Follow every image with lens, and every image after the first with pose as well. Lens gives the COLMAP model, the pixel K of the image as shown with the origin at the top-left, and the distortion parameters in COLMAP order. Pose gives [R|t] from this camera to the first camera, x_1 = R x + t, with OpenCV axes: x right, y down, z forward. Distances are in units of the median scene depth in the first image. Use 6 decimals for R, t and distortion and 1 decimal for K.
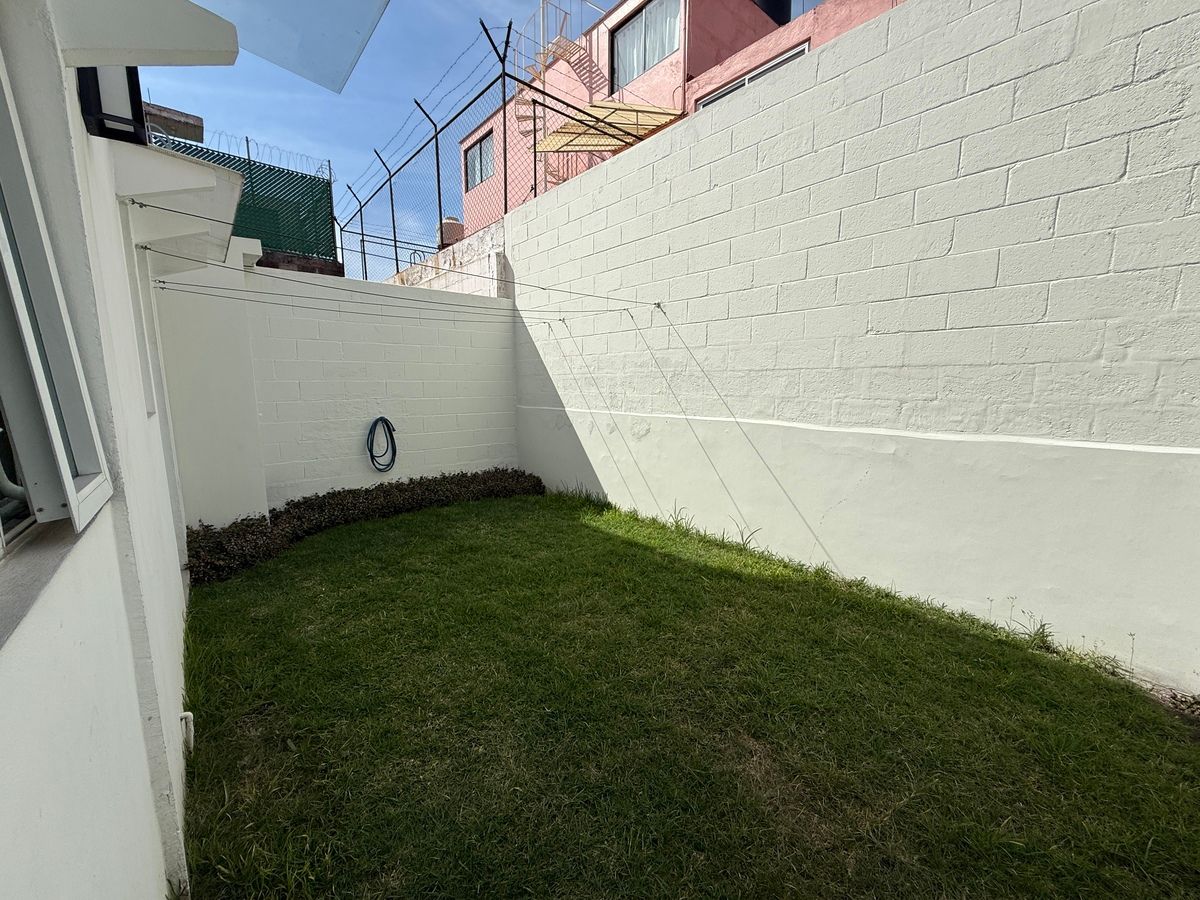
lens RADIAL K [[475.8, 0, 593.0], [0, 475.8, 454.0], [0, 0, 1]] dist [-0.003079, -0.000389]
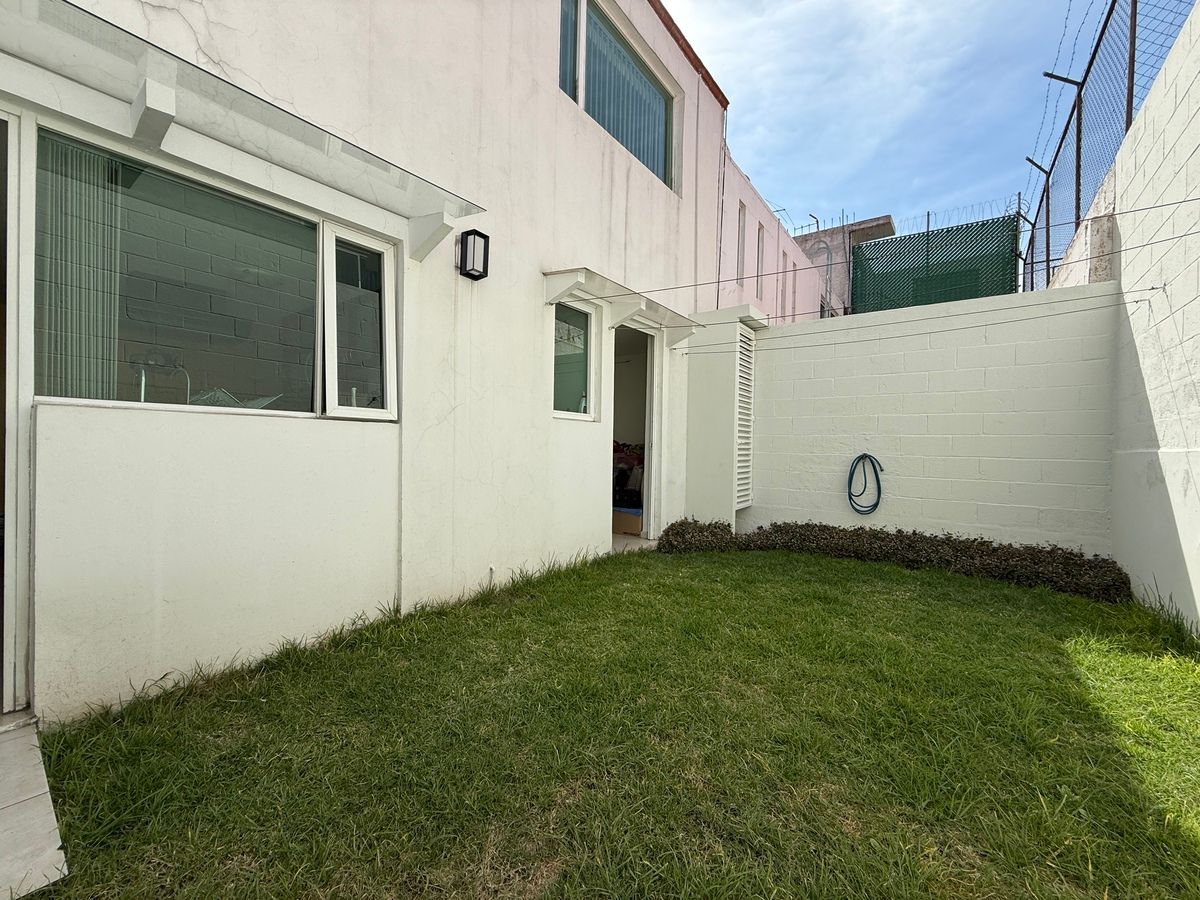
lens RADIAL K [[475.8, 0, 593.8], [0, 475.8, 450.3], [0, 0, 1]] dist [-0.003079, -0.000389]
pose [[0.206611, 0.011916, -0.978351, 0.332341], [-0.168574, 0.985407, -0.023598, 0.024758], [0.963792, 0.169800, 0.205605, 0.293506]]
